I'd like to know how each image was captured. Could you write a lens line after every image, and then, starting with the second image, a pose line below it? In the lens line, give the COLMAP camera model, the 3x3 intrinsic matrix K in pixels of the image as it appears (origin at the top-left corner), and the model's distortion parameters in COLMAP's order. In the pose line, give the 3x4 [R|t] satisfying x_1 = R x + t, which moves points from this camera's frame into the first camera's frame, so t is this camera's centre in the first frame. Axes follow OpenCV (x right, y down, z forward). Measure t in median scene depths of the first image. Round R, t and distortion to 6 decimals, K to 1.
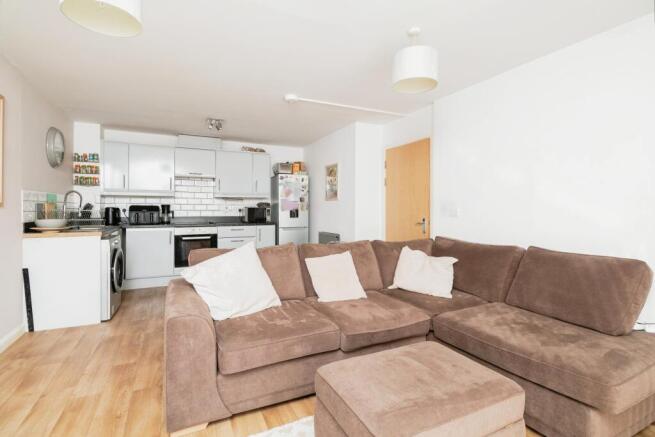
lens RADIAL K [[316.9, 0, 329.5], [0, 316.9, 215.5], [0, 0, 1]] dist [0.016279, -0.000358]
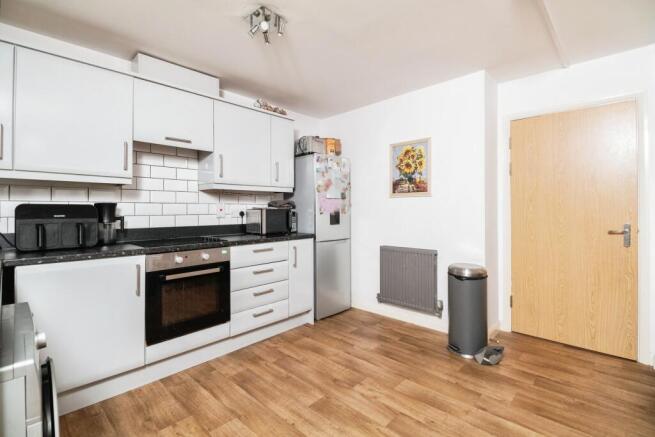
lens RADIAL K [[306.4, 0, 326.1], [0, 306.4, 211.3], [0, 0, 1]] dist [-0.001859, -0.000400]
pose [[0.931055, -0.007861, 0.364795, -0.370551], [0.017147, 0.999606, -0.022224, -0.006621], [-0.364476, 0.026947, 0.930823, 0.469725]]
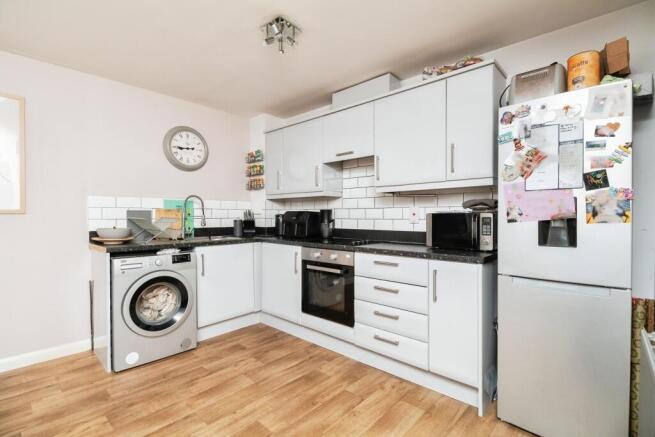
lens RADIAL K [[316.9, 0, 329.5], [0, 316.9, 215.5], [0, 0, 1]] dist [0.016279, -0.000358]
pose [[0.351157, -0.002398, -0.936313, 0.090565], [-0.017427, 0.999807, -0.009096, -0.015752], [0.936154, 0.019511, 0.351048, 0.753738]]
